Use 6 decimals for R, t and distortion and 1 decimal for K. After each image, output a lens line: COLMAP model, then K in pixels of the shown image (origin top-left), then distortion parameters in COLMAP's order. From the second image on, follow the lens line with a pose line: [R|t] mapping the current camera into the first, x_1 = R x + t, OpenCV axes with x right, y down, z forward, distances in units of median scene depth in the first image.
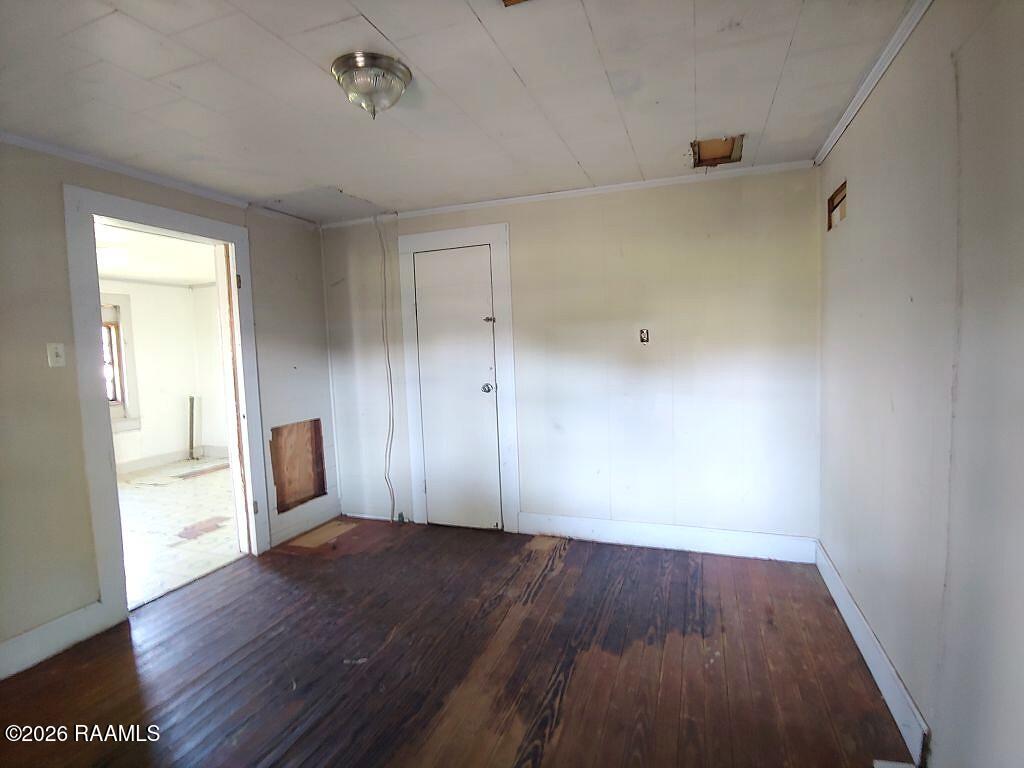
lens RADIAL K [[515.7, 0, 512.2], [0, 515.7, 387.9], [0, 0, 1]] dist [-0.028653, -0.001867]
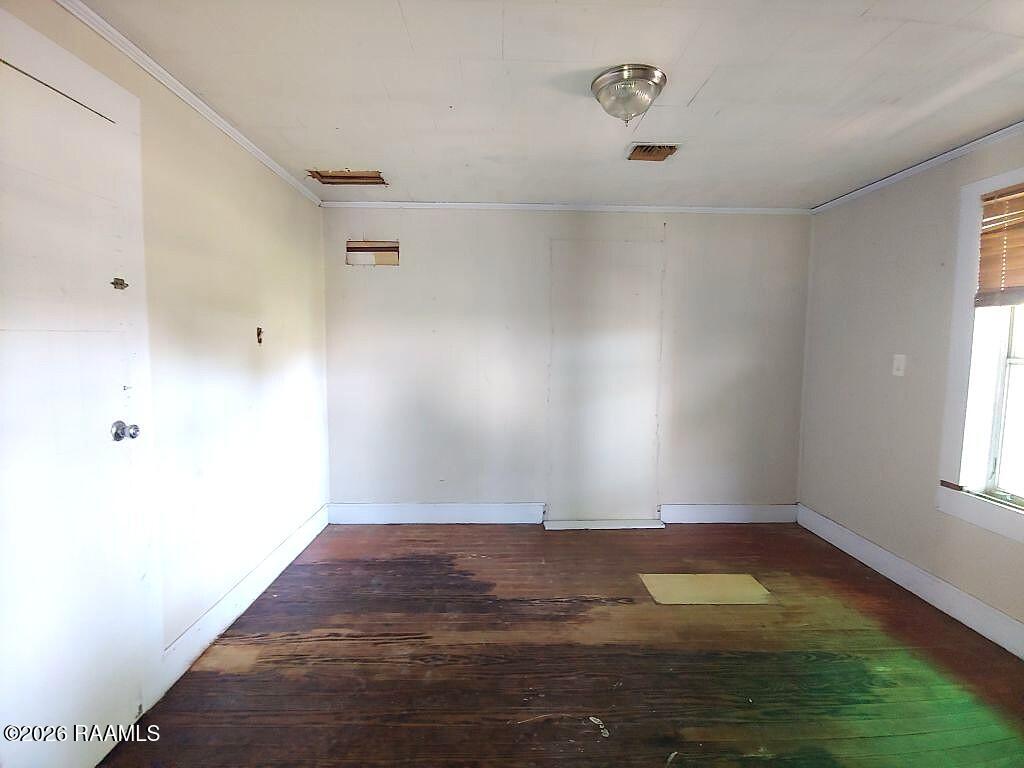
lens RADIAL K [[515.7, 0, 511.9], [0, 515.7, 380.9], [0, 0, 1]] dist [-0.028653, -0.001867]
pose [[-0.368904, -0.044731, 0.928390, -0.910563], [0.078721, 0.993749, 0.079161, -0.080985], [-0.926128, 0.102287, -0.363077, 1.263898]]
